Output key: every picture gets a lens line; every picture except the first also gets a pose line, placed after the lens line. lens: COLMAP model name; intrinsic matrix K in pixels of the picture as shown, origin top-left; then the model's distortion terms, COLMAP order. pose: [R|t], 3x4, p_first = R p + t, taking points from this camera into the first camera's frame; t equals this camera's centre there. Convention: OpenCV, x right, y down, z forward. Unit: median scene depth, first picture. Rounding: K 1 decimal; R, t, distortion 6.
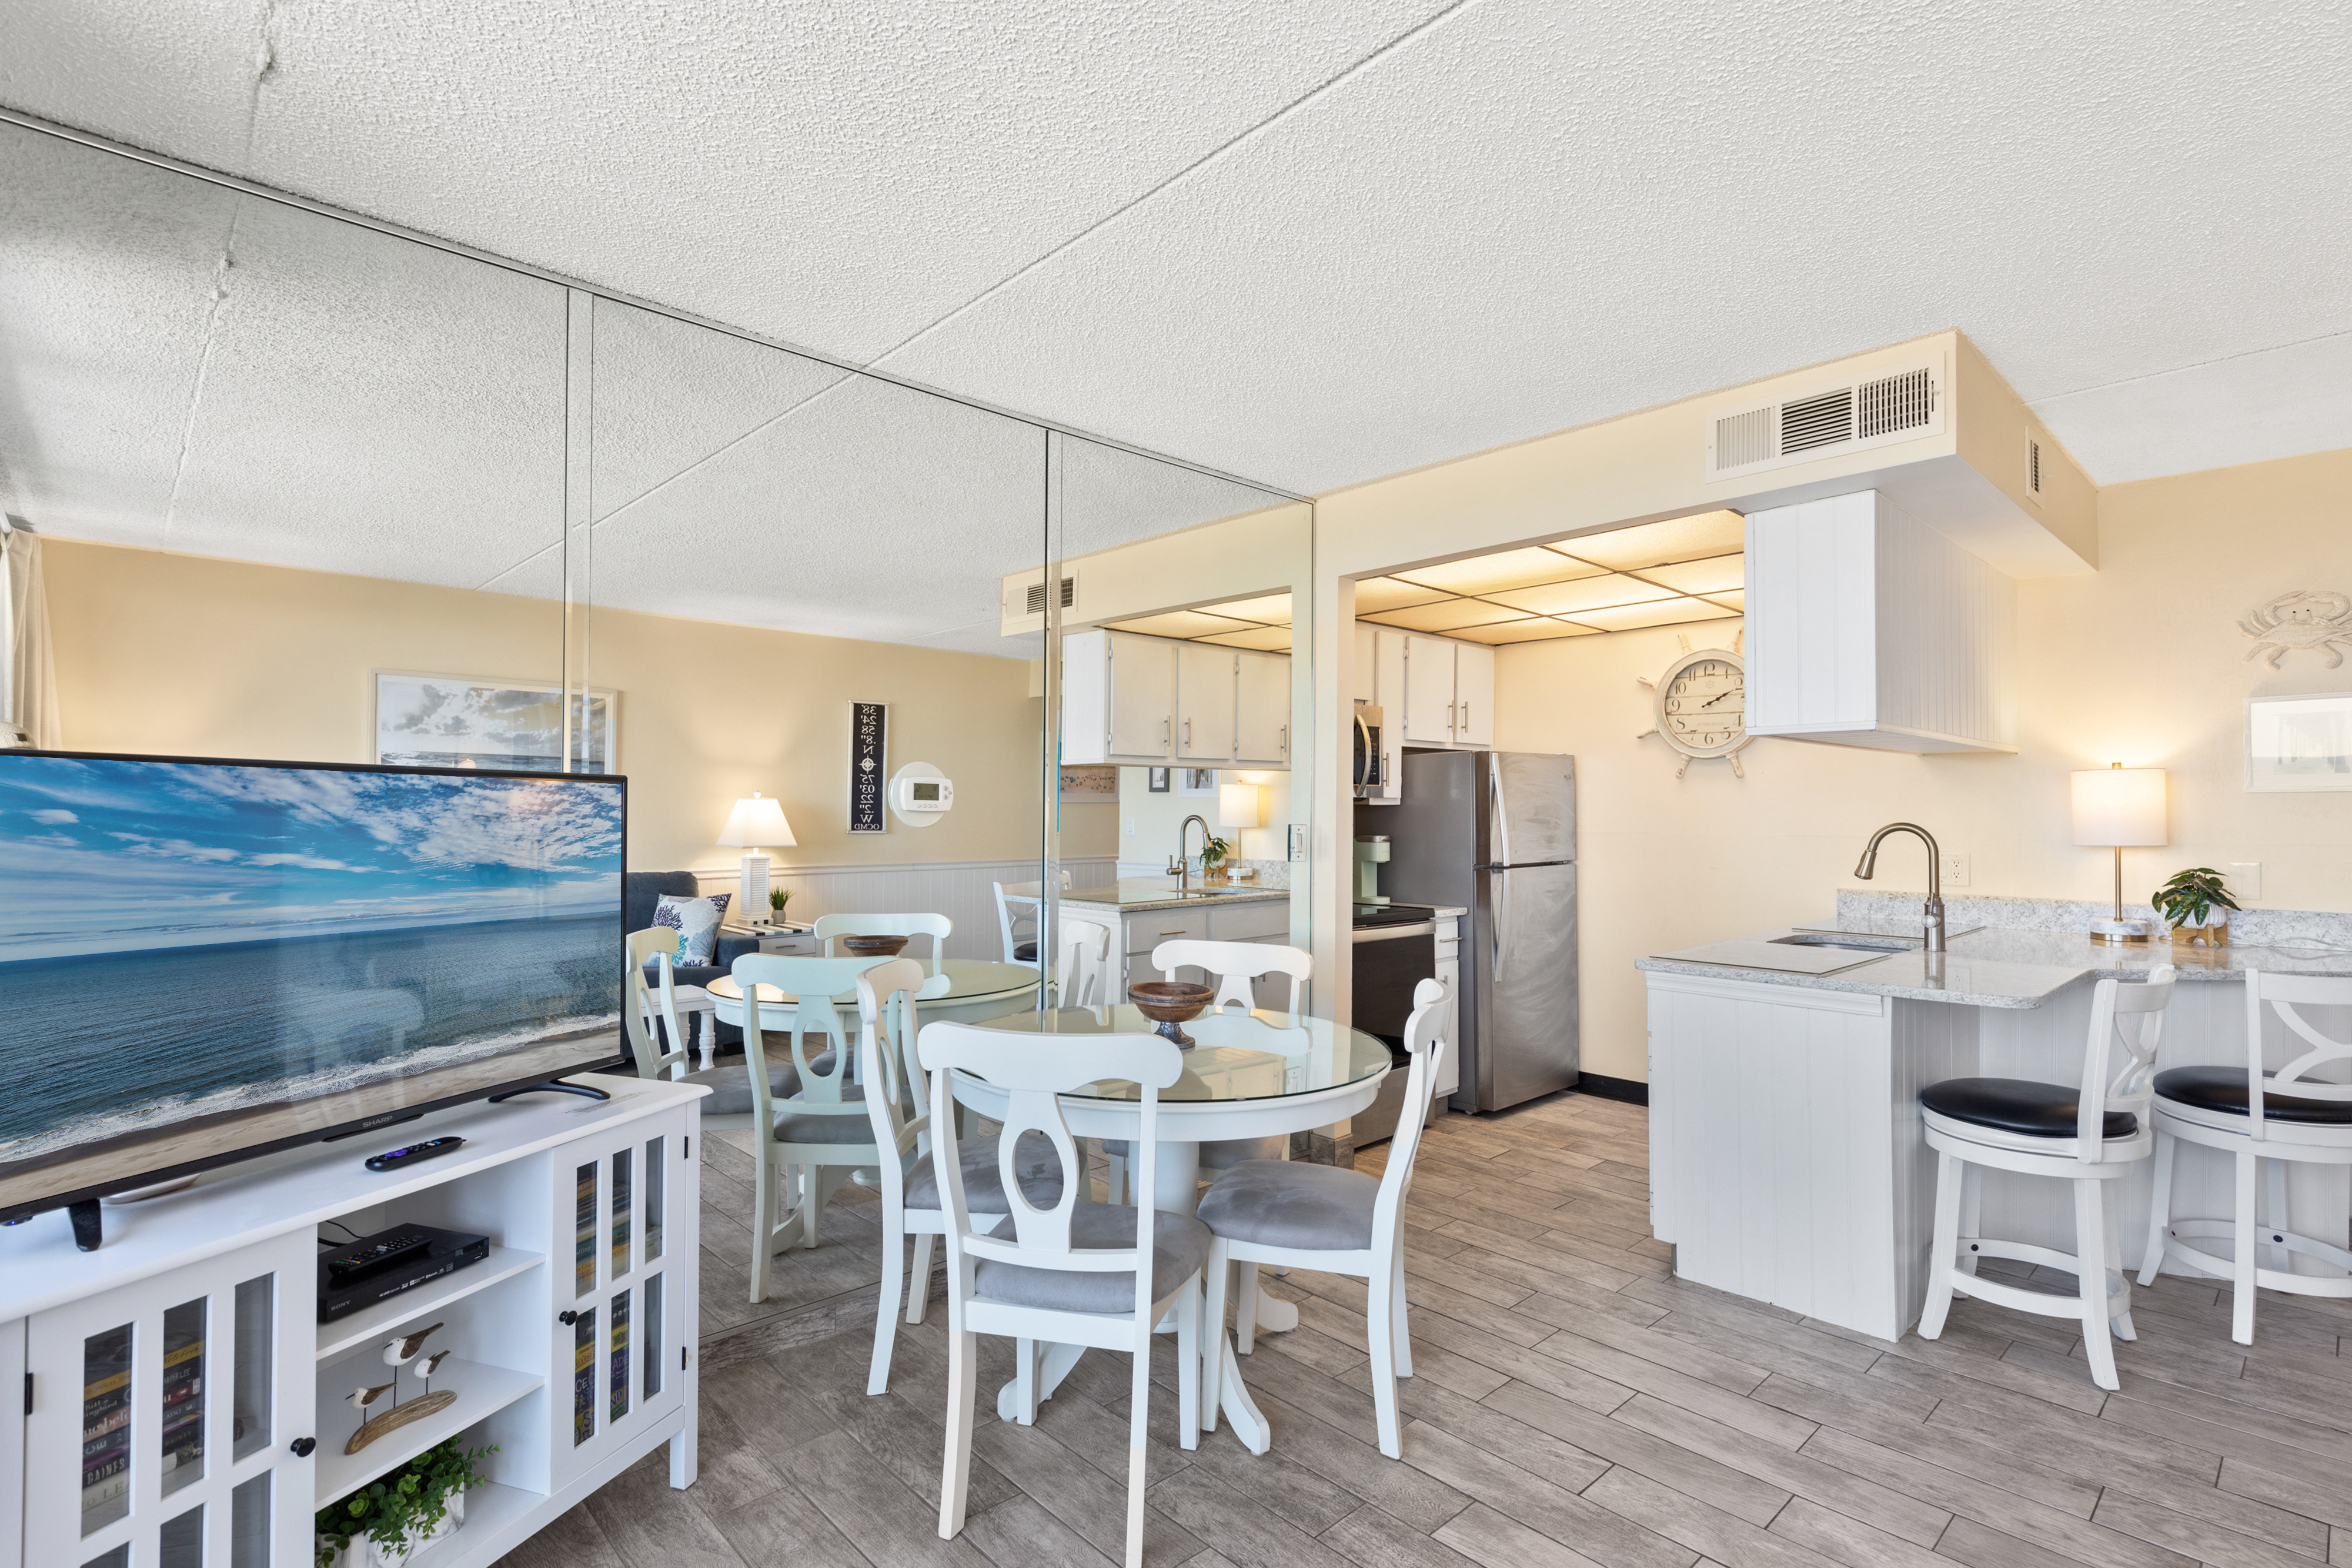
lens RADIAL K [[1123.3, 0, 1182.5], [0, 1123.3, 796.7], [0, 0, 1]] dist [0.008412, -0.002232]
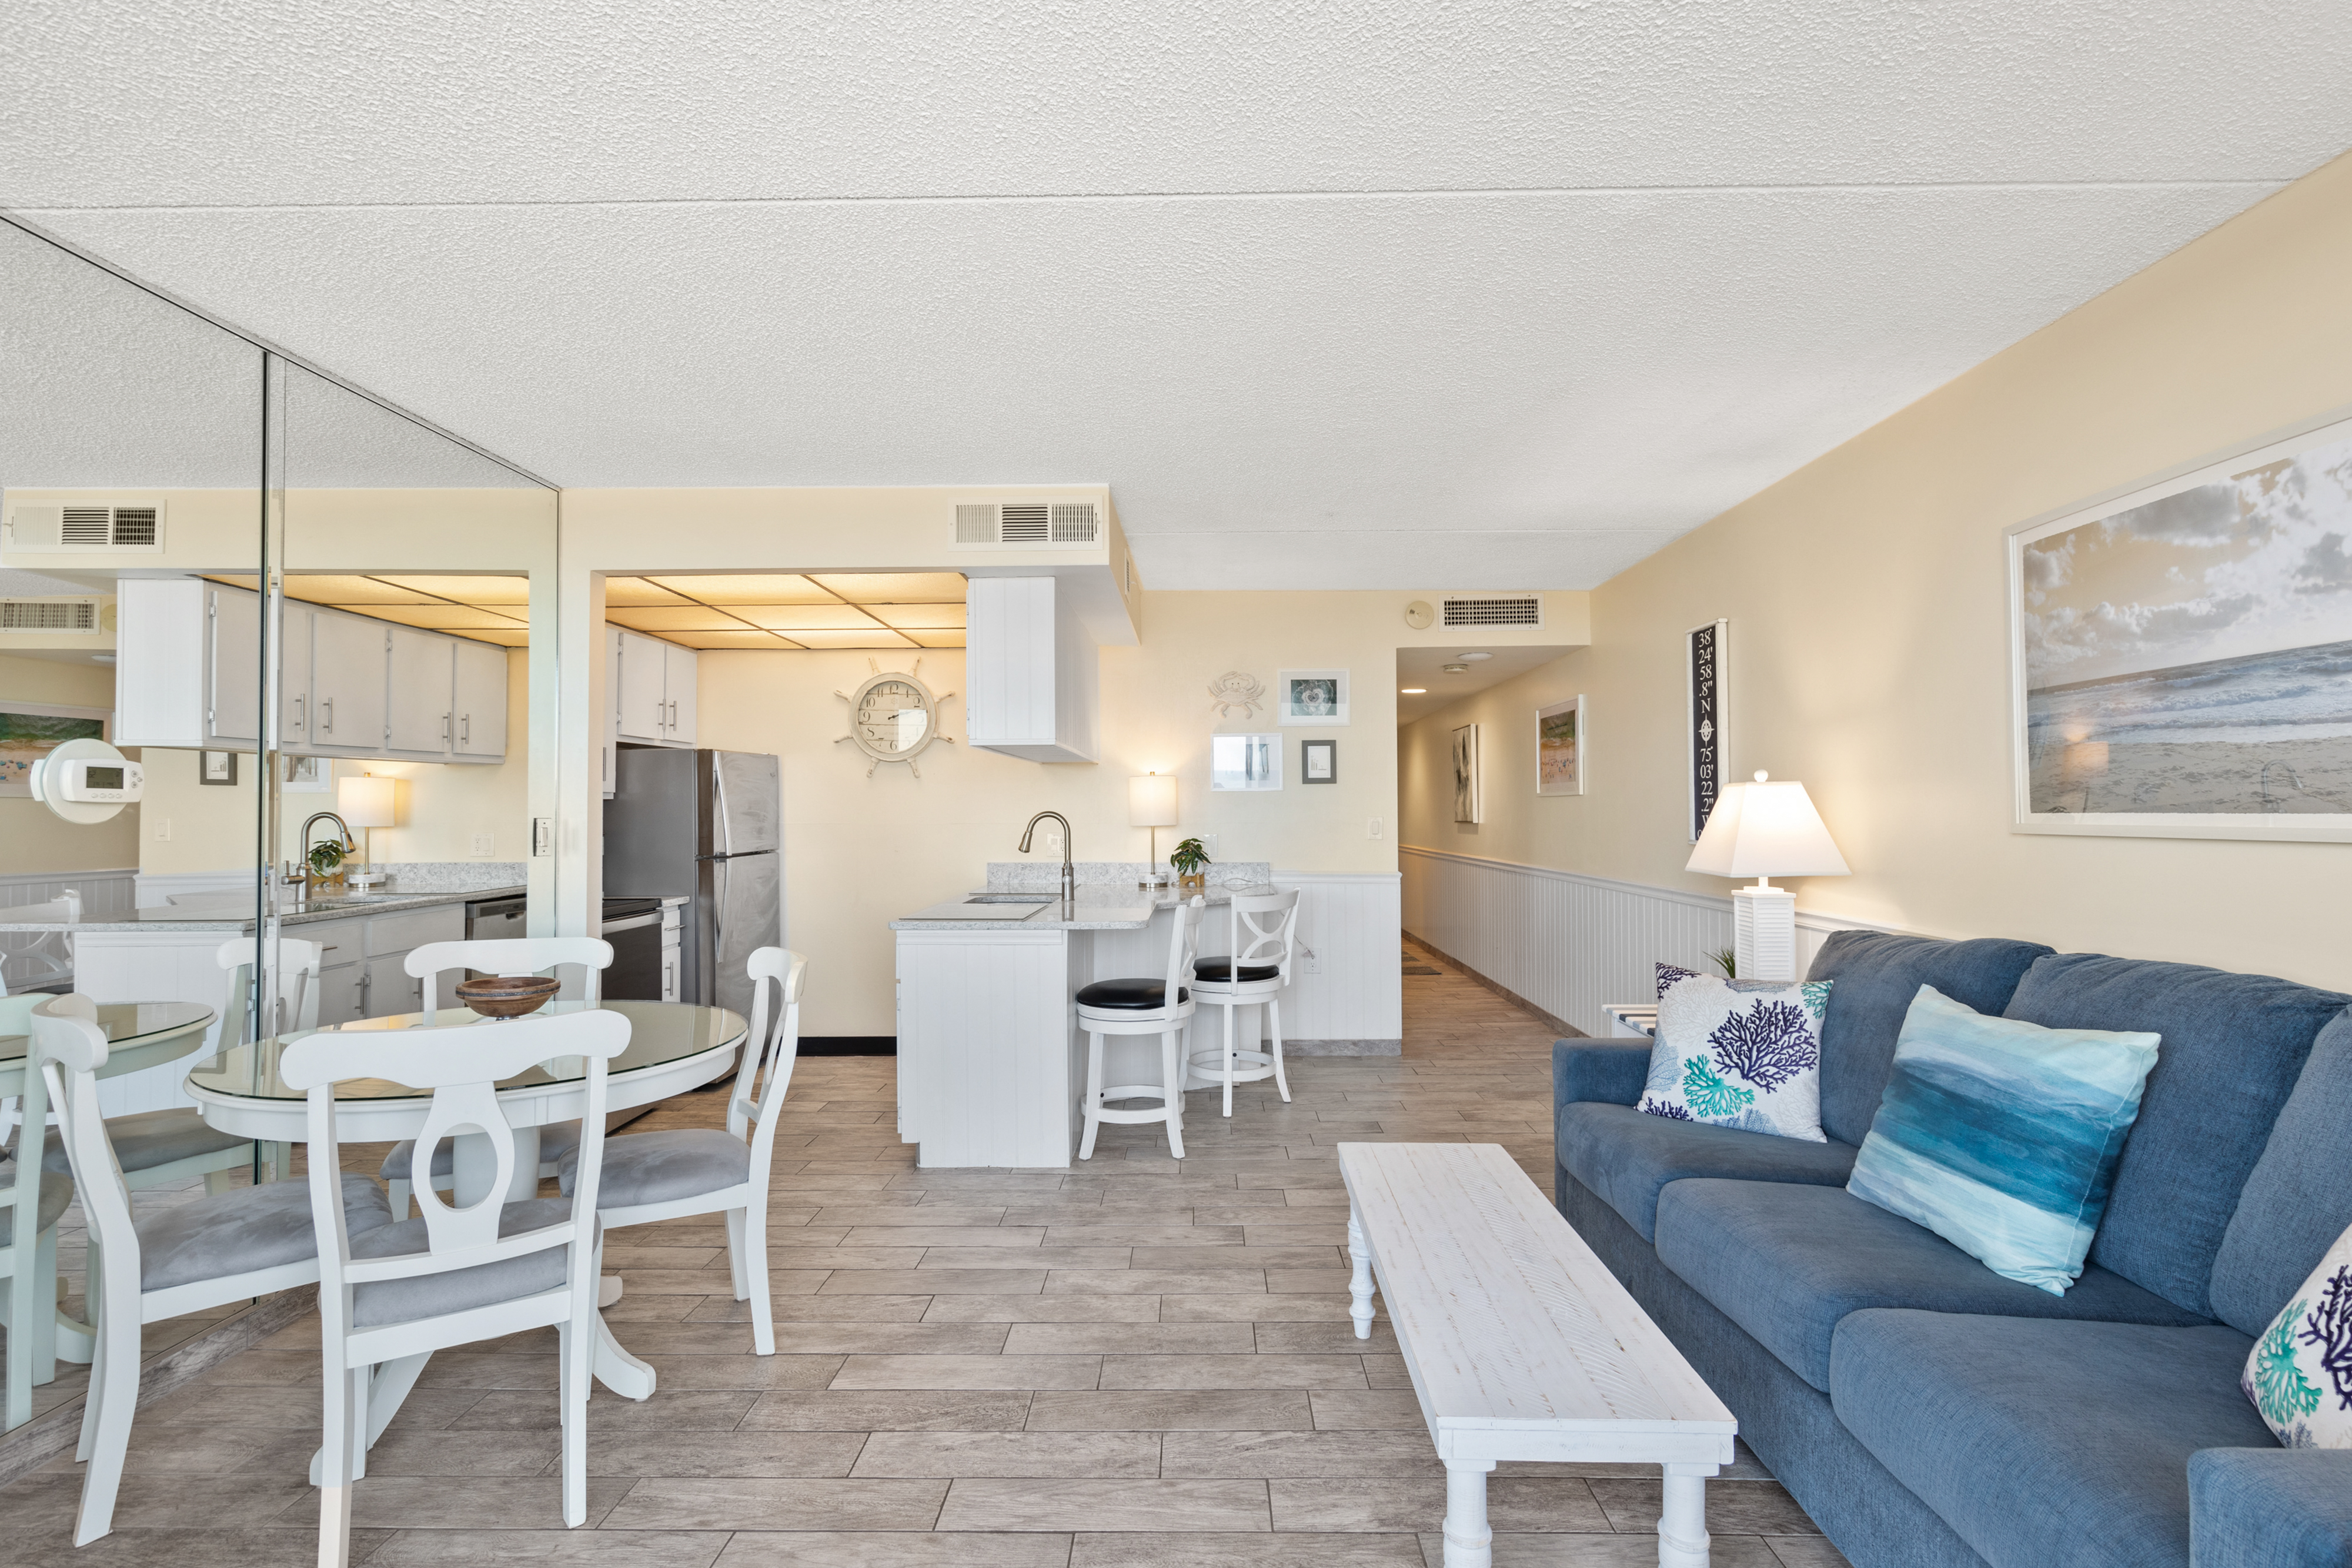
lens RADIAL K [[1077.2, 0, 1183.9], [0, 1077.2, 797.0], [0, 0, 1]] dist [0.008686, 0.001368]
pose [[0.696105, 0.002699, 0.717935, -0.205874], [-0.003260, 0.999995, -0.000599, 0.005486], [-0.717932, -0.001924, 0.696110, -0.056320]]
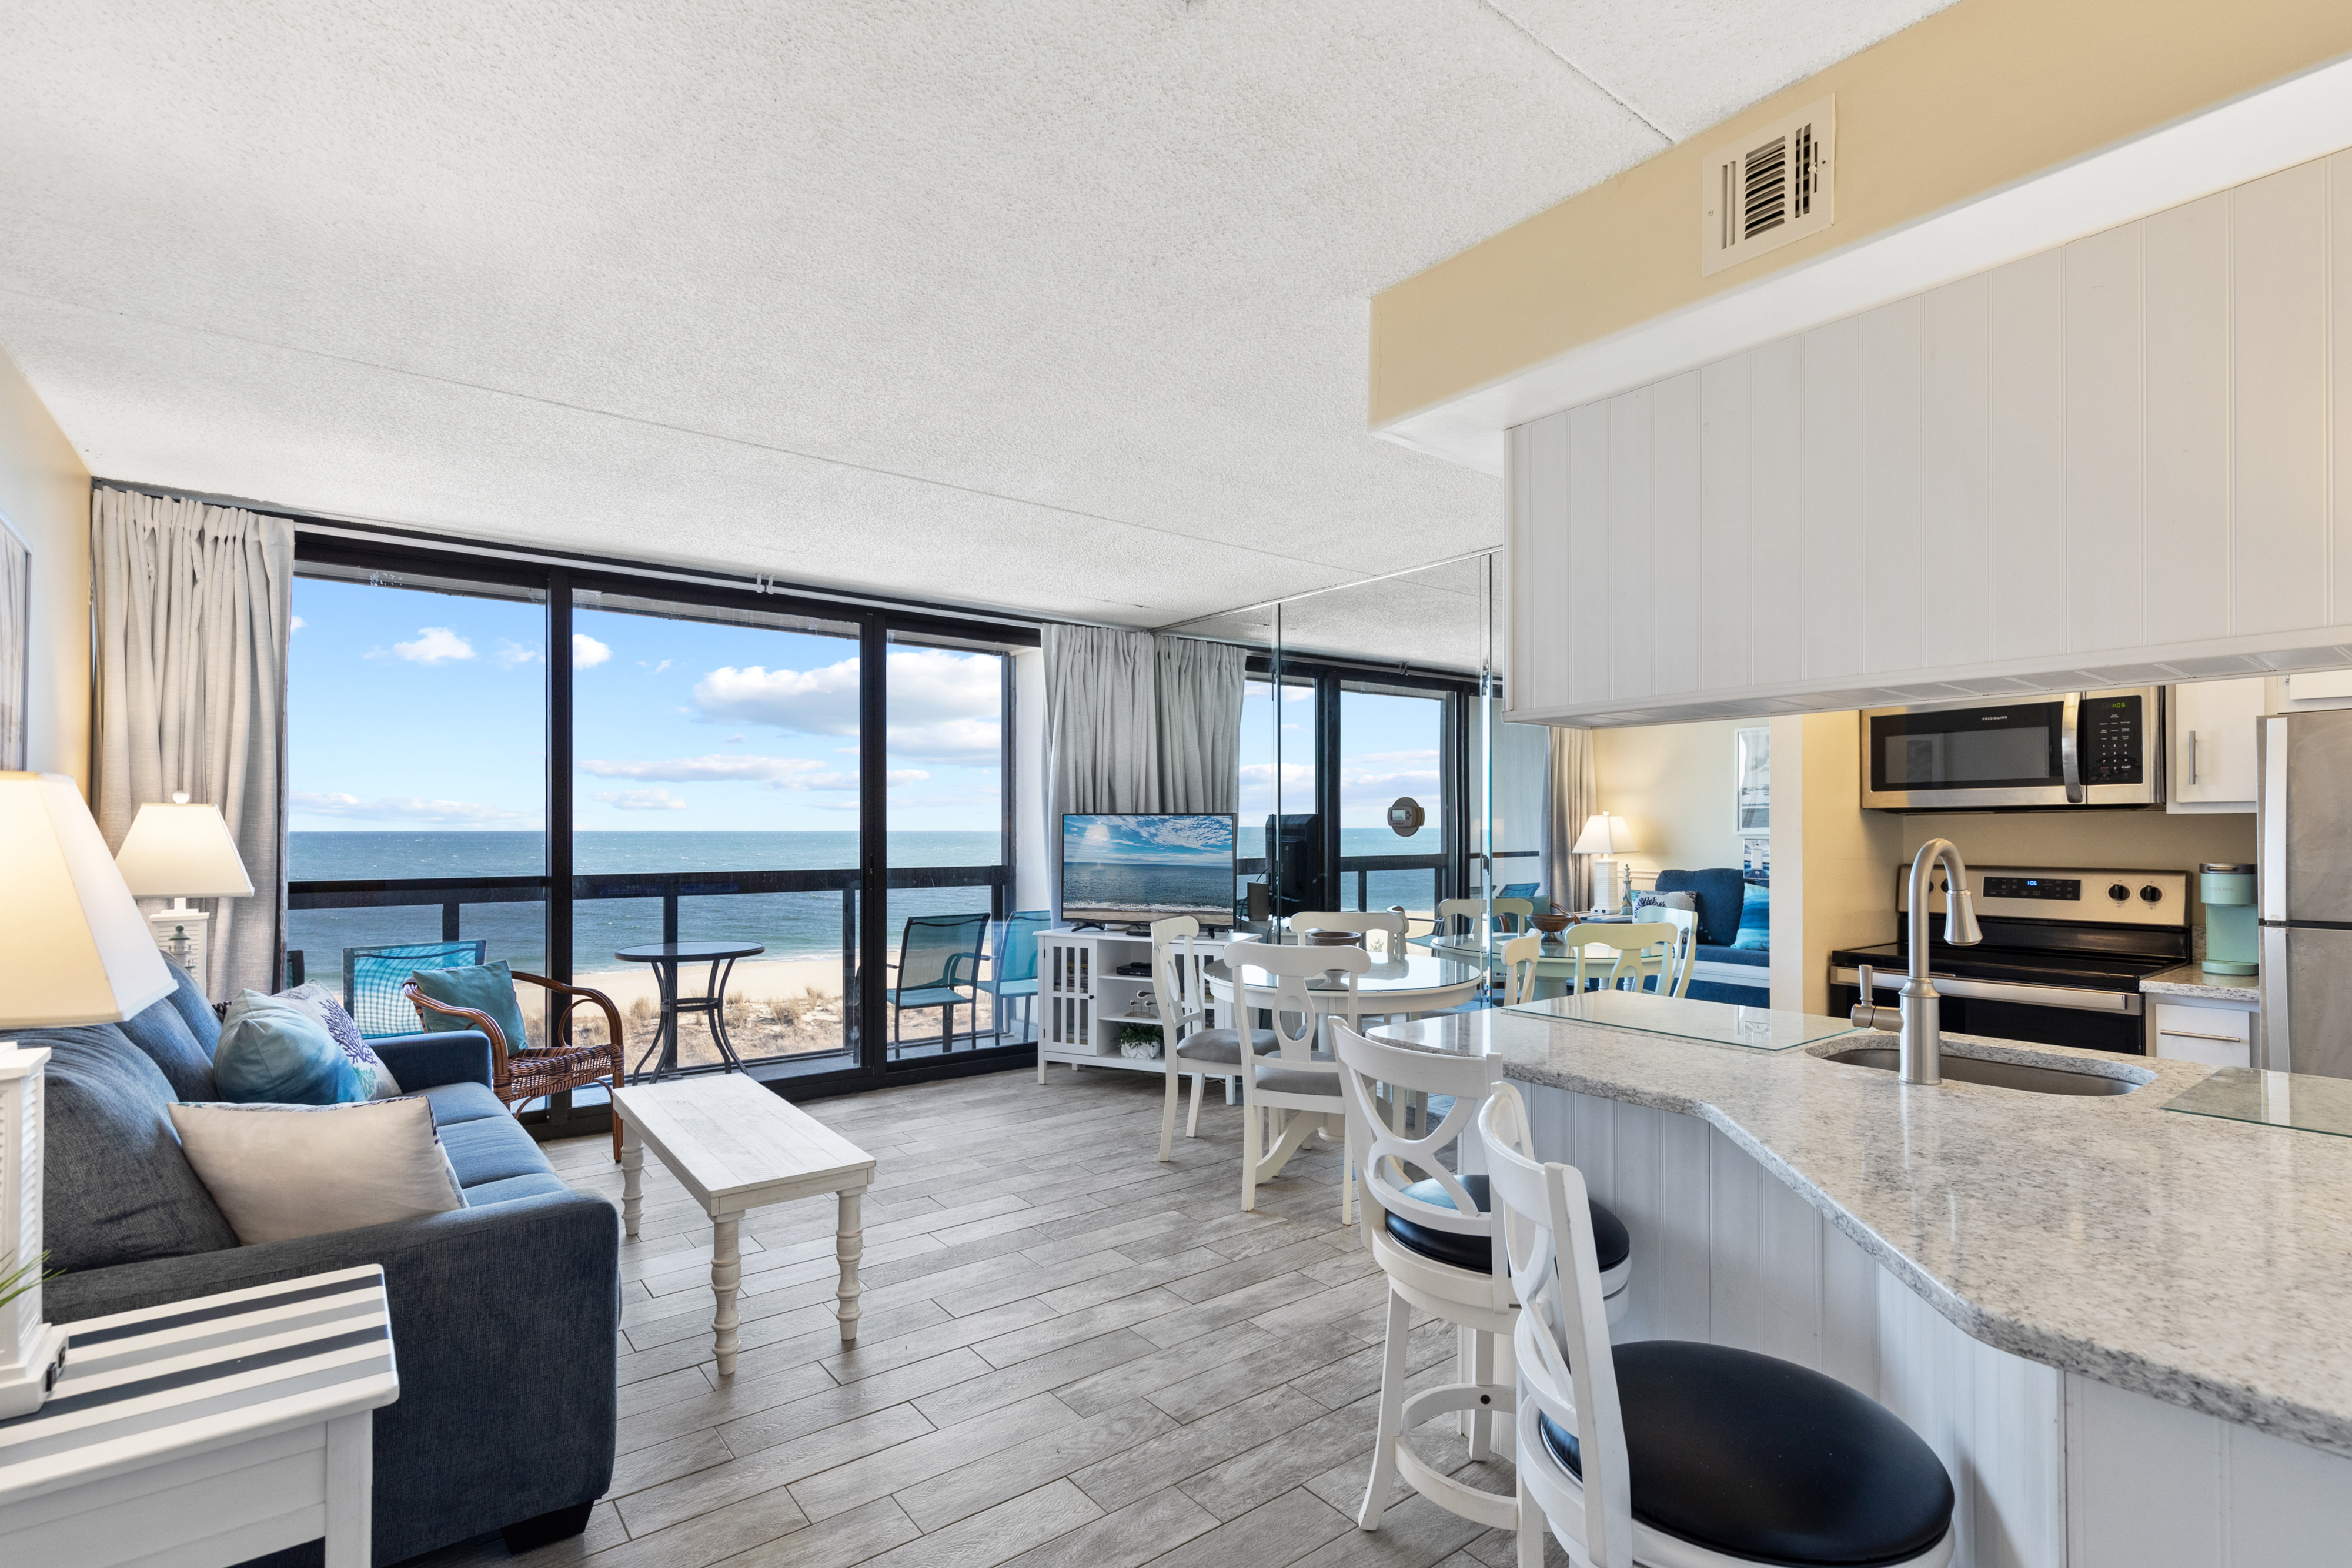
lens RADIAL K [[1077.2, 0, 1244.3], [0, 1077.2, 802.1], [0, 0, 1]] dist [0.008686, 0.001368]
pose [[-0.029582, -0.028214, -0.999164, 1.170738], [0.012803, 0.999509, -0.028603, 0.016317], [0.999480, -0.013639, -0.029207, 0.679327]]
